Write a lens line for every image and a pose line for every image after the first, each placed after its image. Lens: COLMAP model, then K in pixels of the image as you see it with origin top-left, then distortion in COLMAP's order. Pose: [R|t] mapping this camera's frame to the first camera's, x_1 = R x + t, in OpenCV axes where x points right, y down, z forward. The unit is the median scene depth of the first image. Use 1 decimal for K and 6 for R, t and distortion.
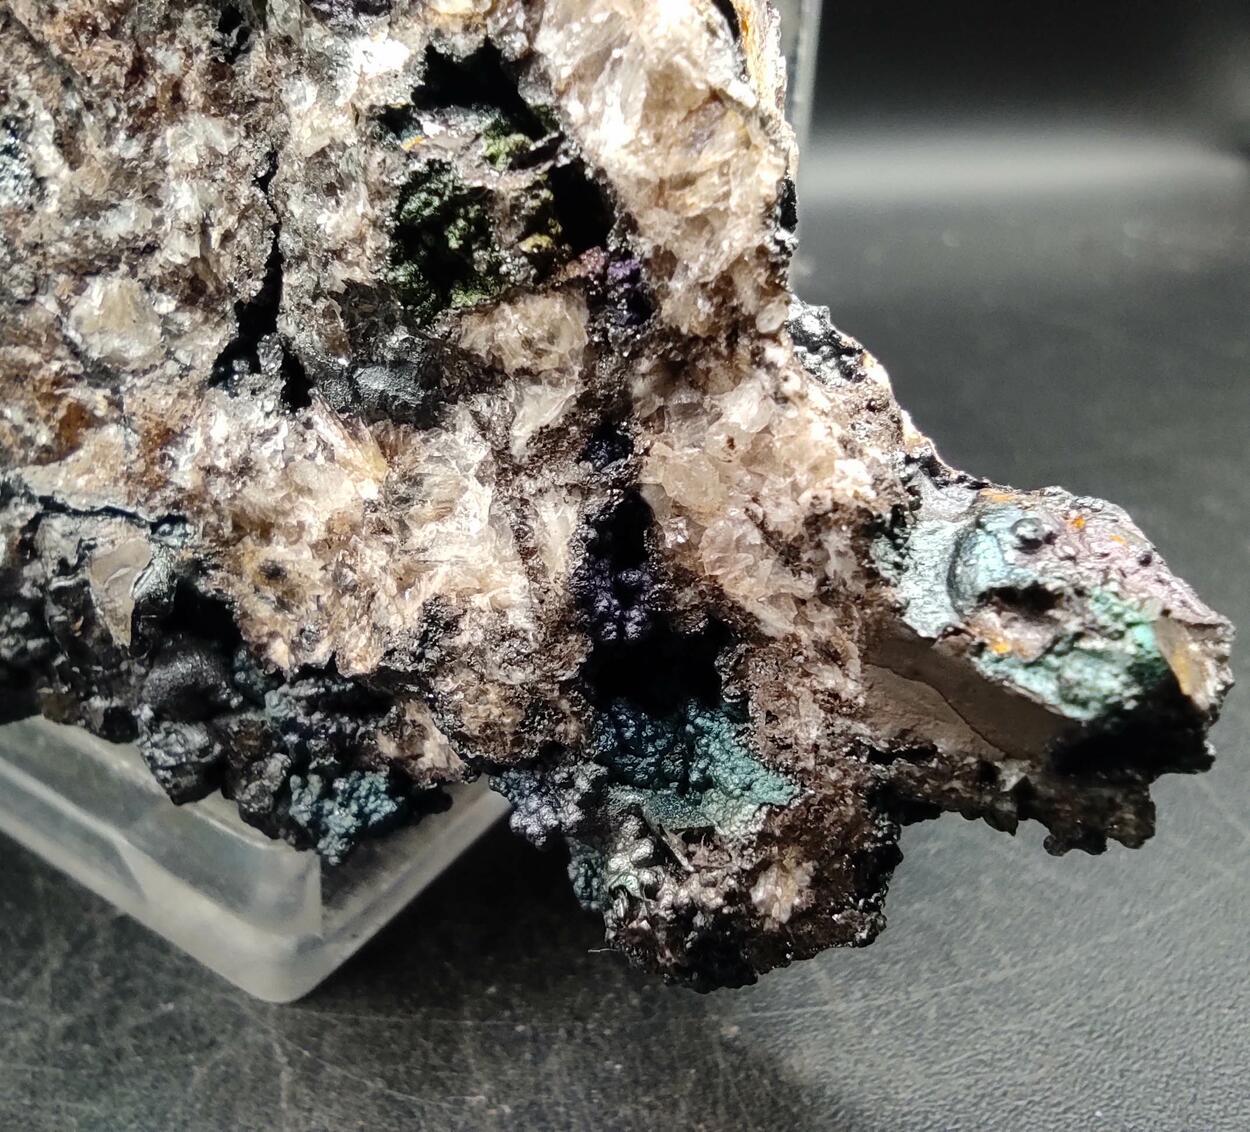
lens RADIAL K [[1140.6, 0, 617.0], [0, 1140.6, 578.1], [0, 0, 1]] dist [0.051487, -0.094424]
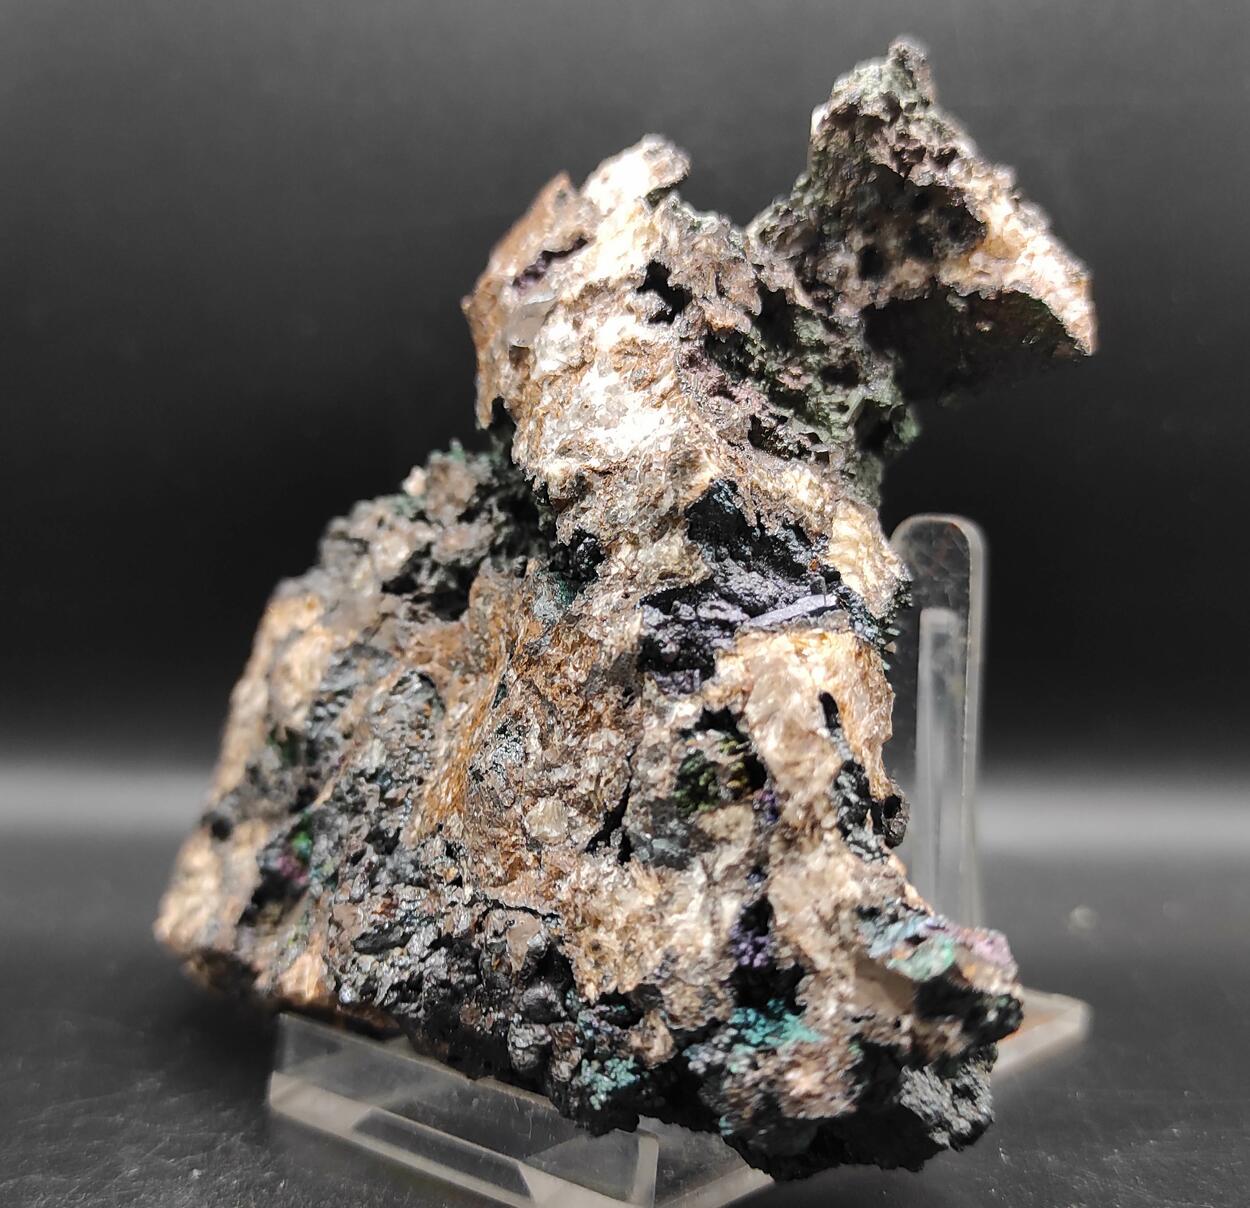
lens RADIAL K [[2129.0, 0, 622.2], [0, 2129.0, 605.2], [0, 0, 1]] dist [0.137656, 0.000000]
pose [[0.955556, 0.051555, -0.290266, 0.882680], [-0.184932, 0.871604, -0.453989, 1.302151], [0.229592, 0.487492, 0.842401, -2.683837]]
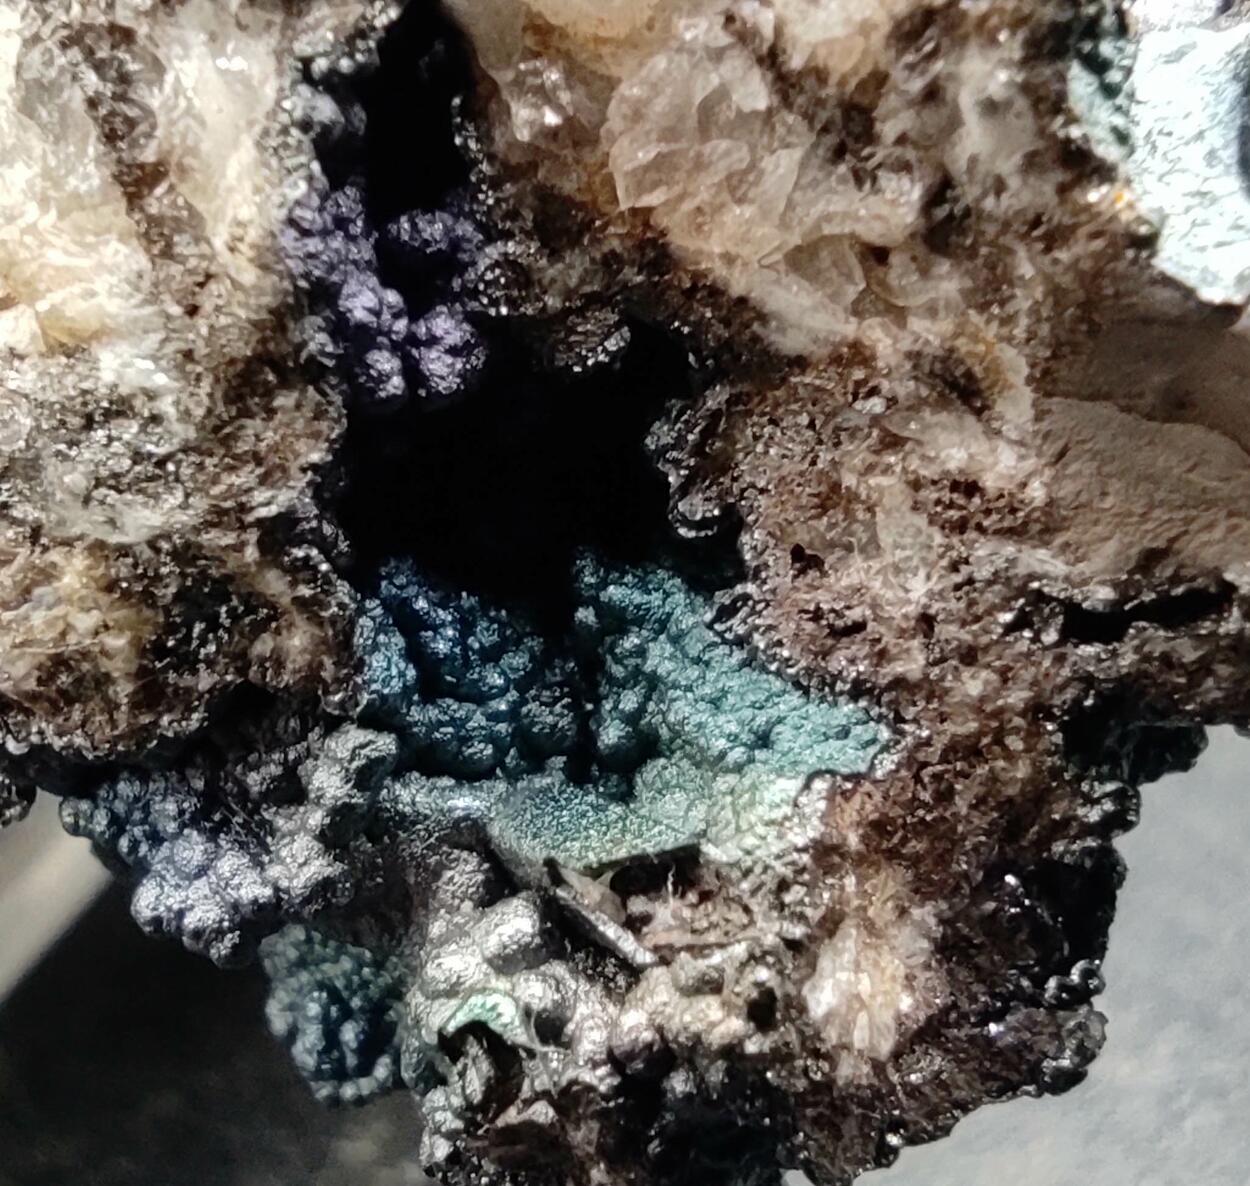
lens RADIAL K [[2379.0, 0, 626.4], [0, 2379.0, 588.0], [0, 0, 1]] dist [0.121872, 0.000000]
pose [[0.975108, -0.094190, 0.200729, -0.093711], [0.078581, 0.993331, 0.084377, 0.056065], [-0.207338, -0.066503, 0.976006, 0.201000]]
